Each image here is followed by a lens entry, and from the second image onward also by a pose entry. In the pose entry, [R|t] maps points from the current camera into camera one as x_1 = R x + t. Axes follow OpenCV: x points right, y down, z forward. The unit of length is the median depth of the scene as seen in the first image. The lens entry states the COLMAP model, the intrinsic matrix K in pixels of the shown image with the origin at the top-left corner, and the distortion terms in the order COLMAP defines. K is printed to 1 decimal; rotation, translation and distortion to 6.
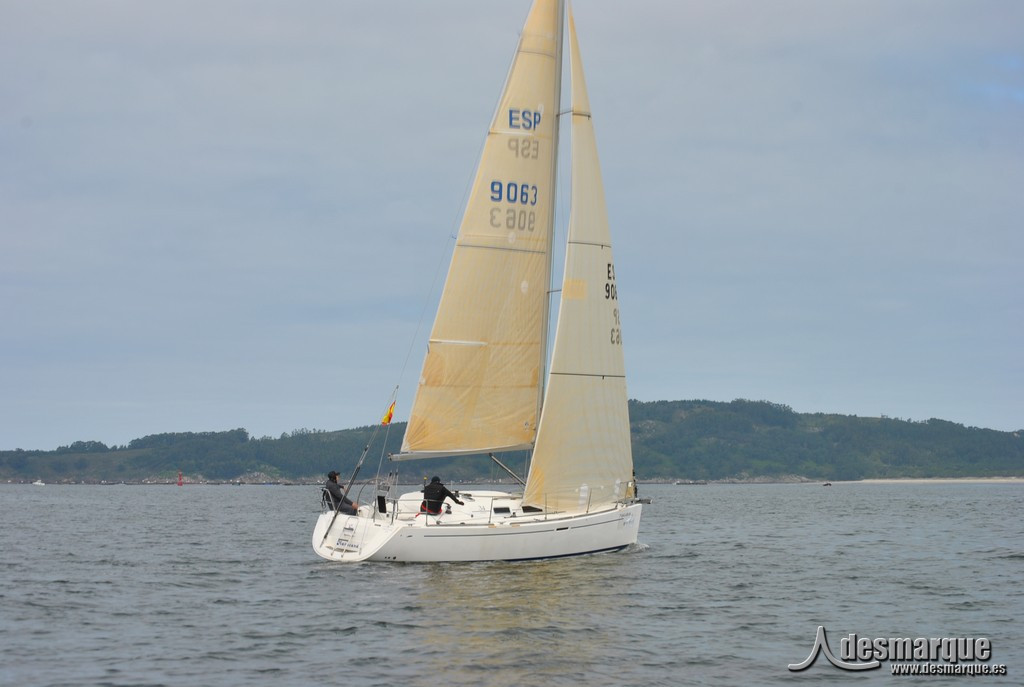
lens RADIAL K [[2431.1, 0, 512.1], [0, 2431.1, 344.5], [0, 0, 1]] dist [-0.158238, 0.000000]
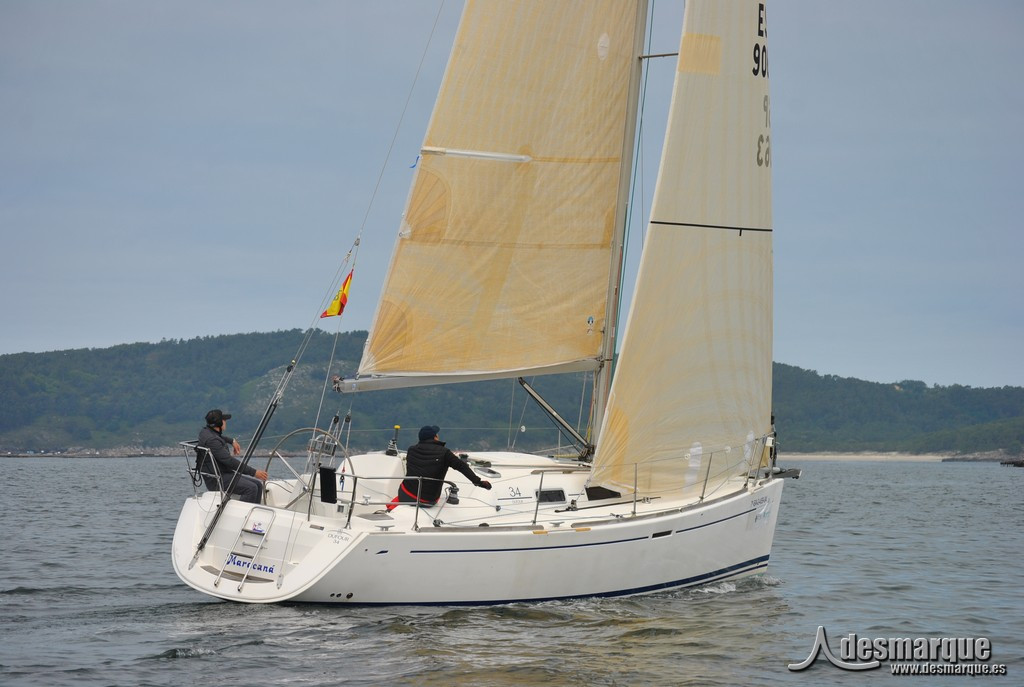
lens RADIAL K [[3808.4, 0, 511.2], [0, 3808.4, 341.4], [0, 0, 1]] dist [0.583241, 0.000000]
pose [[0.997975, 0.028405, 0.056916, -0.057265], [-0.031174, 0.998344, 0.048354, -0.000647], [-0.055448, -0.050030, 0.997207, 0.224738]]
